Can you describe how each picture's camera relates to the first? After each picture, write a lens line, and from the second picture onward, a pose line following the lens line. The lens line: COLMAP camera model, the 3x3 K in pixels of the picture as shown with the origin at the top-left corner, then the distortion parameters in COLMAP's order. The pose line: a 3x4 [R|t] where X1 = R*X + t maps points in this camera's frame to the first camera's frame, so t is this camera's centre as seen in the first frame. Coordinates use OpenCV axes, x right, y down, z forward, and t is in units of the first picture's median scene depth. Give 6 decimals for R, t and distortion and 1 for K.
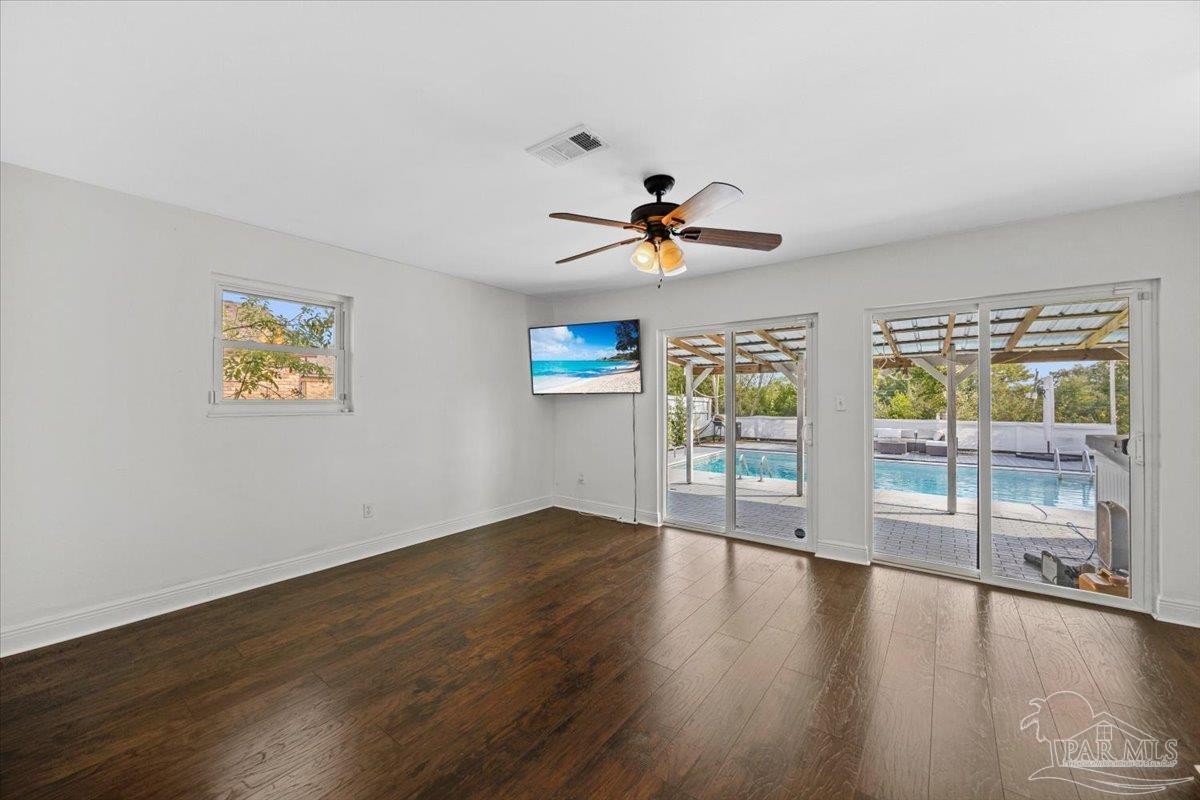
lens RADIAL K [[455.6, 0, 600.0], [0, 455.6, 400.0], [0, 0, 1]] dist [-0.014553, 0.000005]
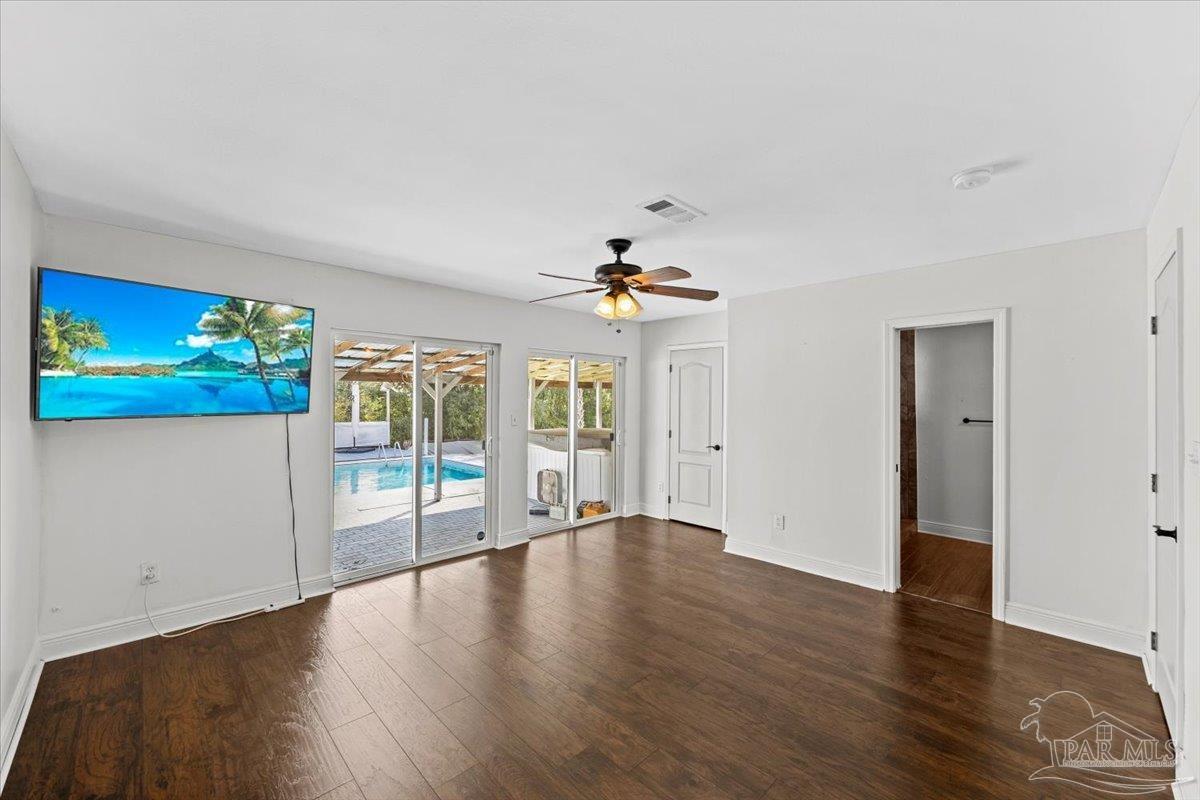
lens RADIAL K [[471.0, 0, 600.0], [0, 471.0, 400.0], [0, 0, 1]] dist [0.000357, -0.000005]
pose [[0.150619, 0.001004, 0.988591, -0.698873], [-0.003439, 0.999994, -0.000492, -0.045707], [-0.988586, -0.003325, 0.150621, 0.551163]]
